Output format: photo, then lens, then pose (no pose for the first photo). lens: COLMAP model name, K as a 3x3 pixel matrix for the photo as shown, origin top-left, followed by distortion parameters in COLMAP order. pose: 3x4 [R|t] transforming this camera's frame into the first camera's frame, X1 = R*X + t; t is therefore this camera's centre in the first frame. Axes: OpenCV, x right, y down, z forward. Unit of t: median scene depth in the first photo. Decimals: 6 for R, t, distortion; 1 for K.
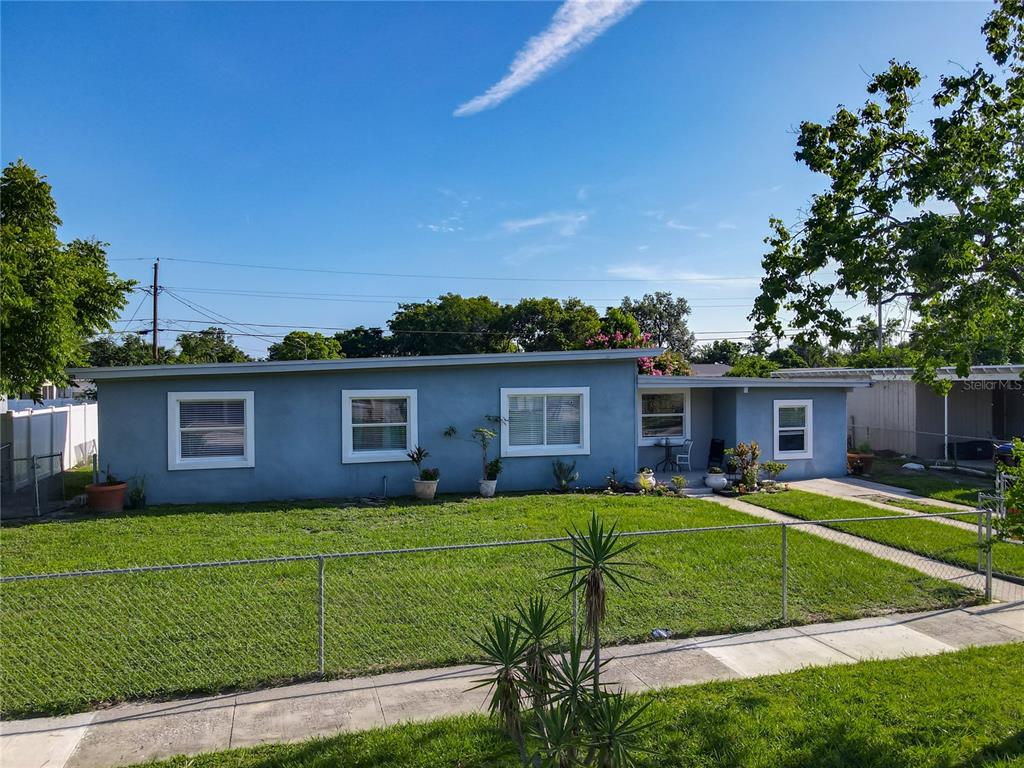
lens RADIAL K [[728.0, 0, 509.1], [0, 728.0, 383.5], [0, 0, 1]] dist [-0.001003, 0.014629]
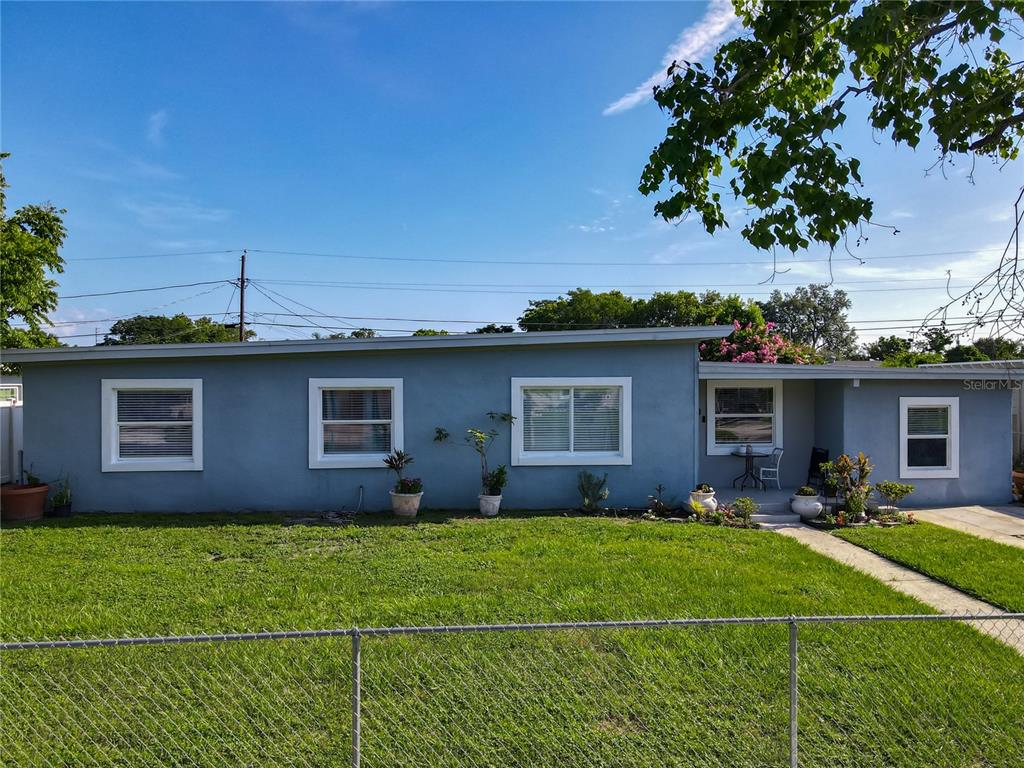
lens RADIAL K [[728.0, 0, 516.4], [0, 728.0, 382.0], [0, 0, 1]] dist [-0.001003, 0.014629]
pose [[0.980946, 0.004521, -0.194228, 0.139118], [-0.005060, 0.999985, -0.002281, 0.012404], [0.194214, 0.003220, 0.980954, 0.222483]]
